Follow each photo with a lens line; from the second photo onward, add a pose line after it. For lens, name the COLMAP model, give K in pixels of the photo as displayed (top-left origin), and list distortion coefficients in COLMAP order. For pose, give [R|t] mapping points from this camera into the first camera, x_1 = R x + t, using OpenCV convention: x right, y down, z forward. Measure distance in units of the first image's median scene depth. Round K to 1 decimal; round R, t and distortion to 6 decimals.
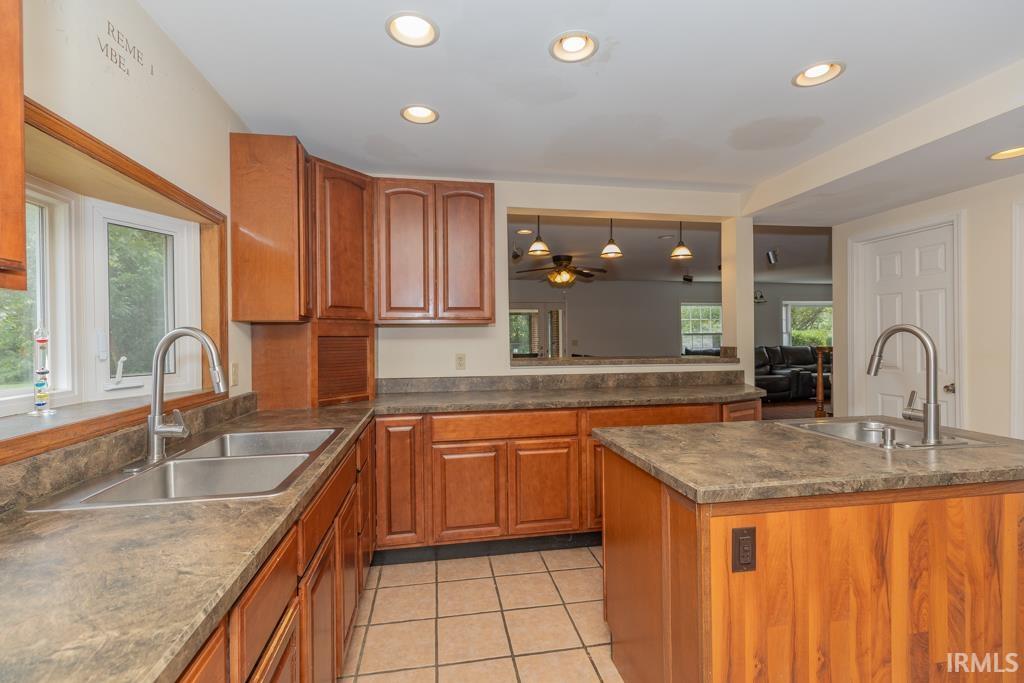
lens RADIAL K [[457.2, 0, 518.3], [0, 457.2, 340.4], [0, 0, 1]] dist [0.015109, 0.000061]
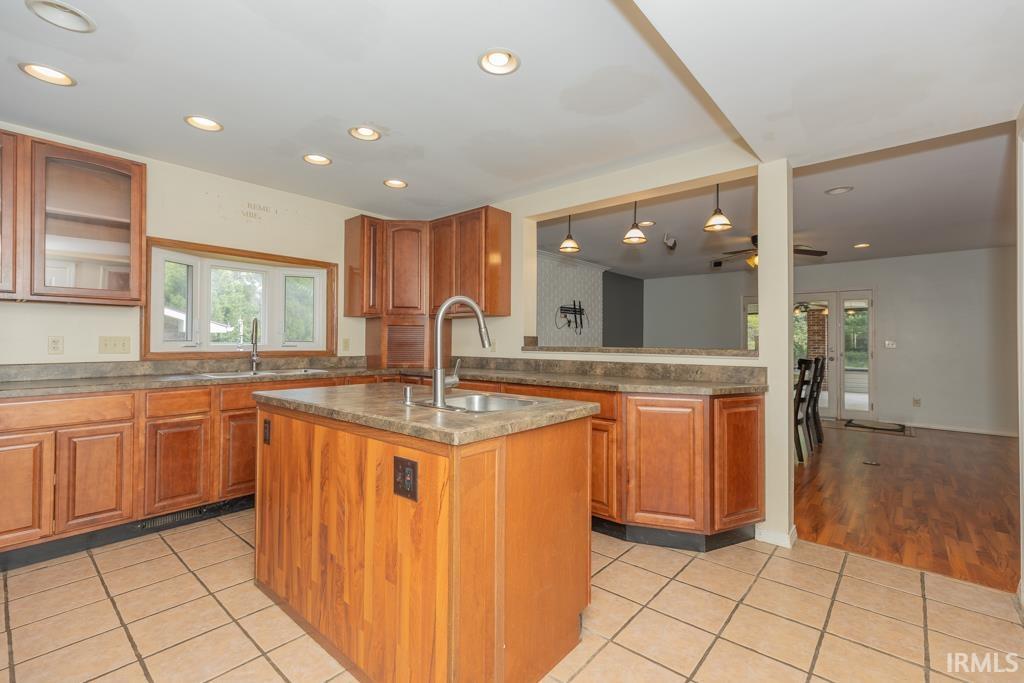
lens RADIAL K [[457.2, 0, 512.9], [0, 457.2, 341.0], [0, 0, 1]] dist [0.015109, 0.000061]
pose [[0.618392, 0.006392, -0.785844, 0.912177], [-0.015490, 0.999872, -0.004057, 0.036431], [0.785717, 0.014681, 0.618411, 0.240832]]
